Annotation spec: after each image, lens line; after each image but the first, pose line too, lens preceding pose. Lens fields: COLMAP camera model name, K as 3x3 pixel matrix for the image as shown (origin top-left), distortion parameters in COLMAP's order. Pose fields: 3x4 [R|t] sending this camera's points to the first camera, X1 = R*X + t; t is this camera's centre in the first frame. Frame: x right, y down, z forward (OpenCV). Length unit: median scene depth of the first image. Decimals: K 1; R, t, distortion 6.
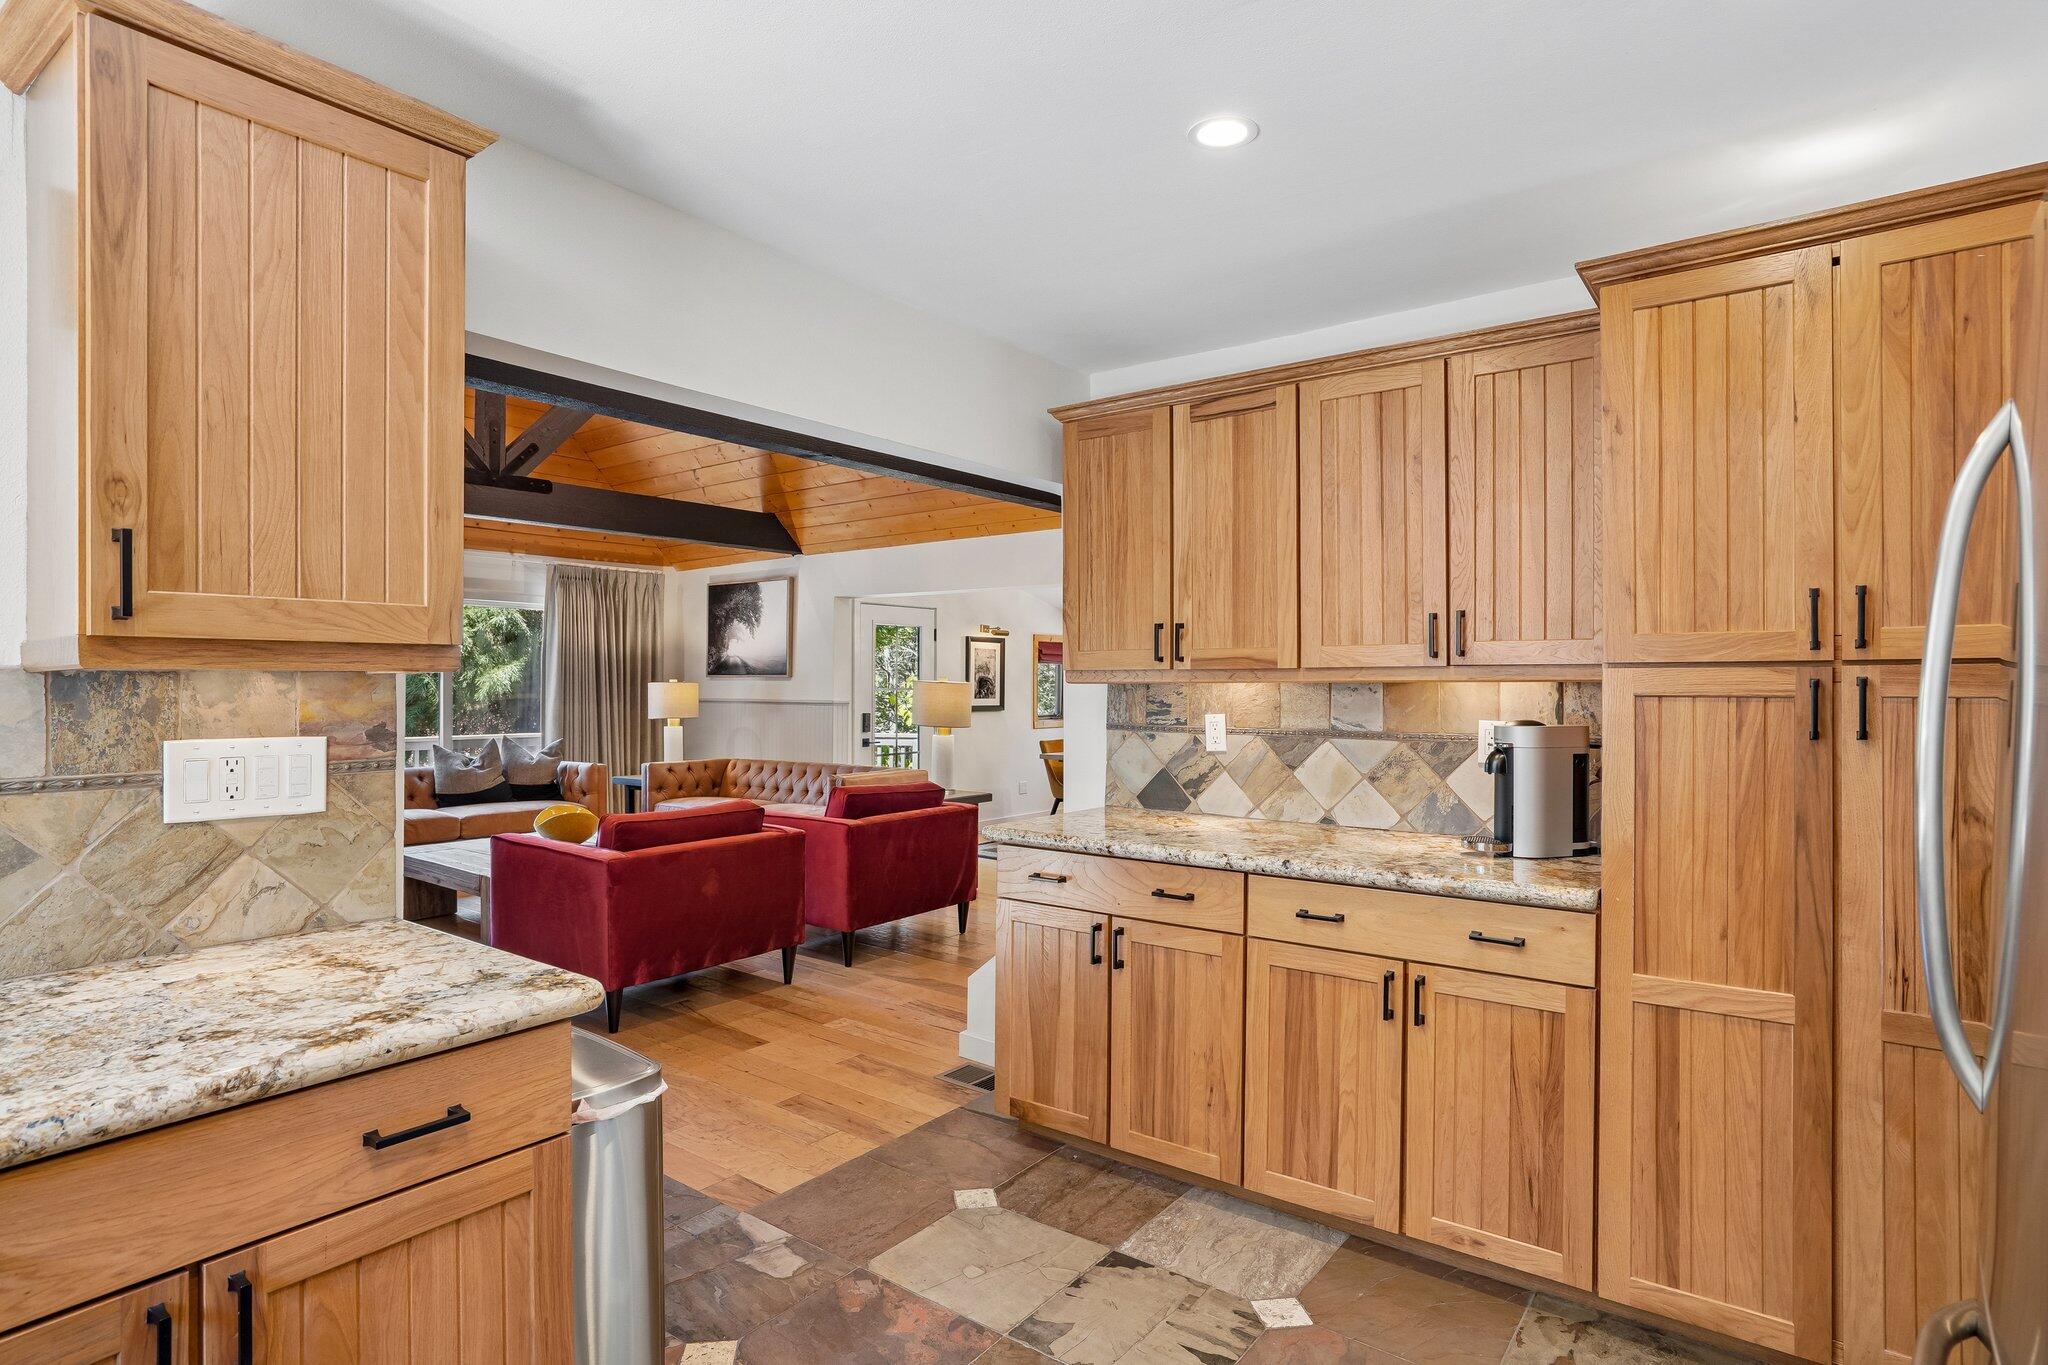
lens RADIAL K [[1085.1, 0, 1023.7], [0, 1085.1, 680.4], [0, 0, 1]] dist [-0.023268, 0.001068]
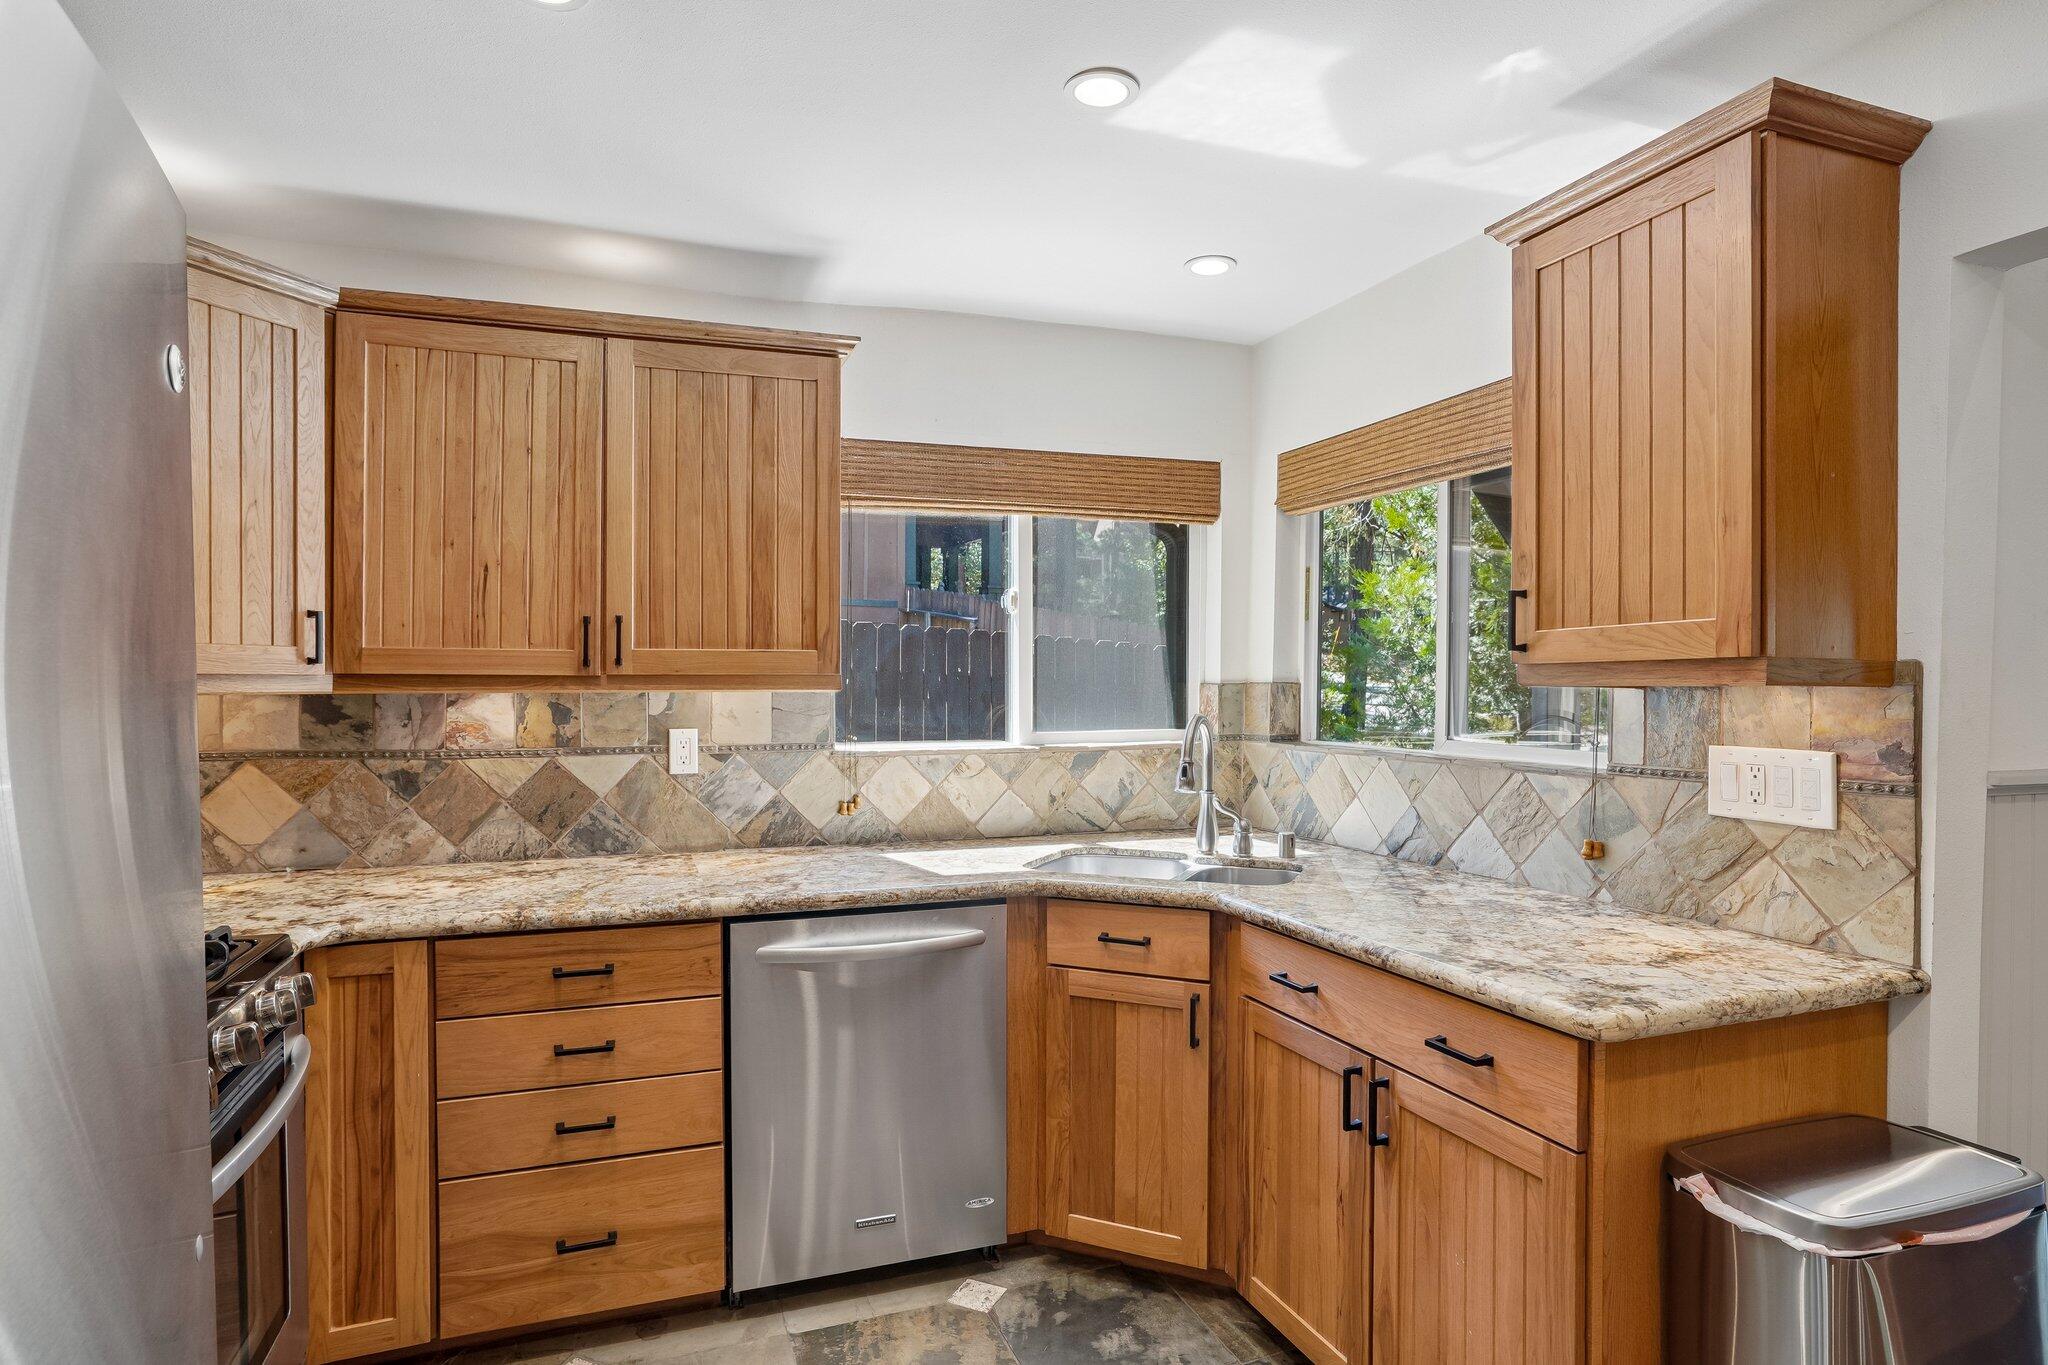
lens RADIAL K [[1085.1, 0, 1012.6], [0, 1085.1, 677.5], [0, 0, 1]] dist [-0.023268, 0.001068]
pose [[-0.537211, -0.010383, -0.843384, 0.599971], [-0.002345, 0.999939, -0.010817, -0.003697], [0.843445, -0.003833, -0.537203, 0.952520]]
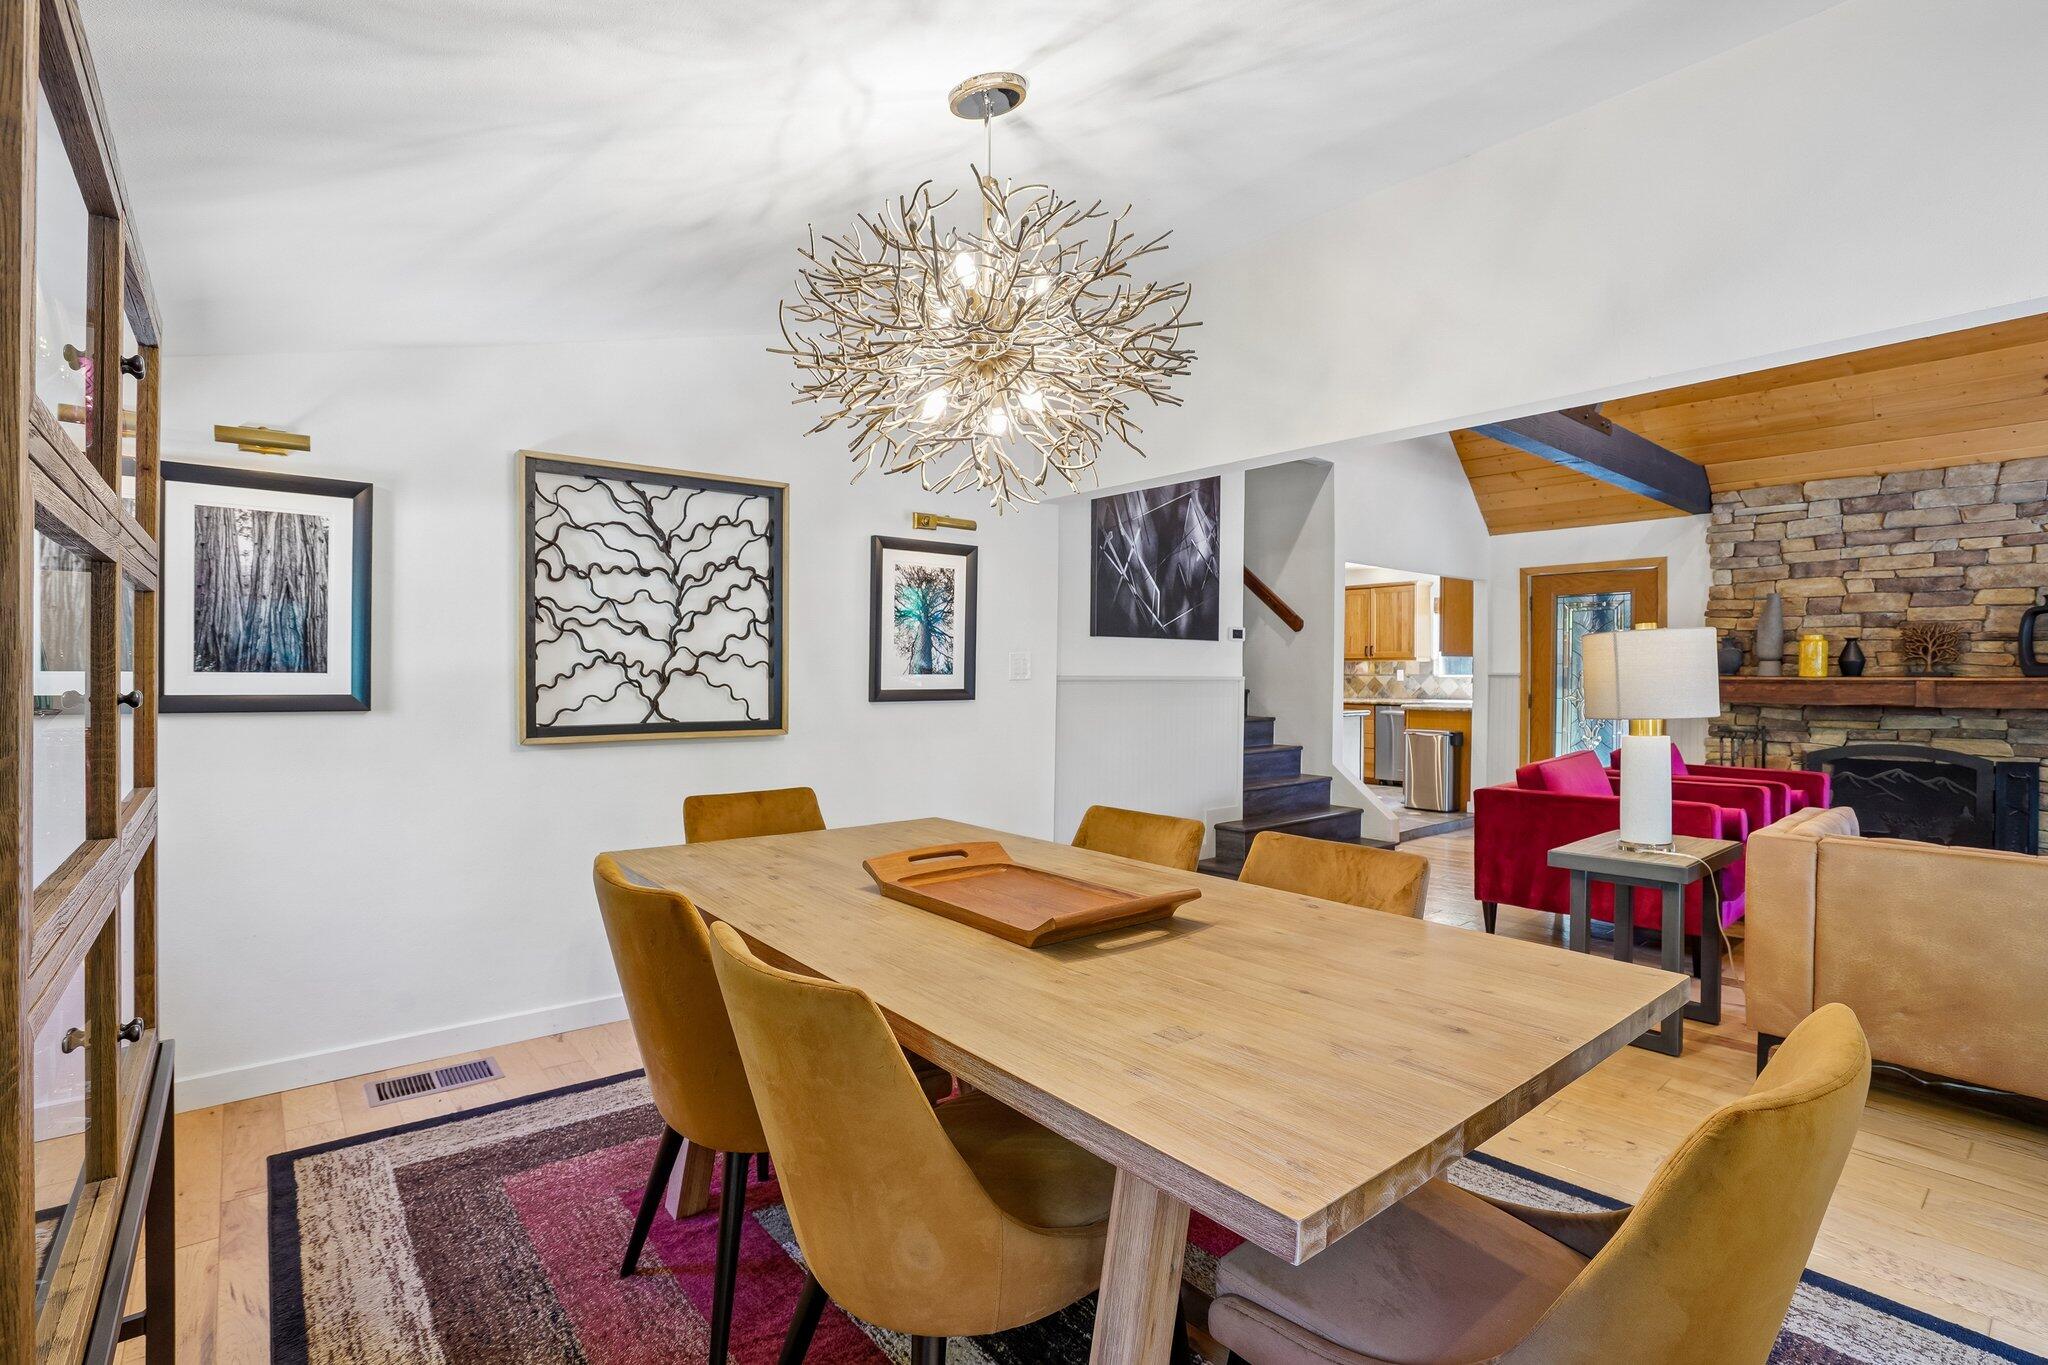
lens RADIAL K [[959.1, 0, 1017.6], [0, 959.1, 678.0], [0, 0, 1]] dist [-0.039263, 0.007026]
pose [[-0.972935, -0.012575, 0.230737, 0.462434], [-0.010970, 0.999906, 0.008237, 0.095671], [-0.230819, 0.005483, -0.972981, 7.015438]]
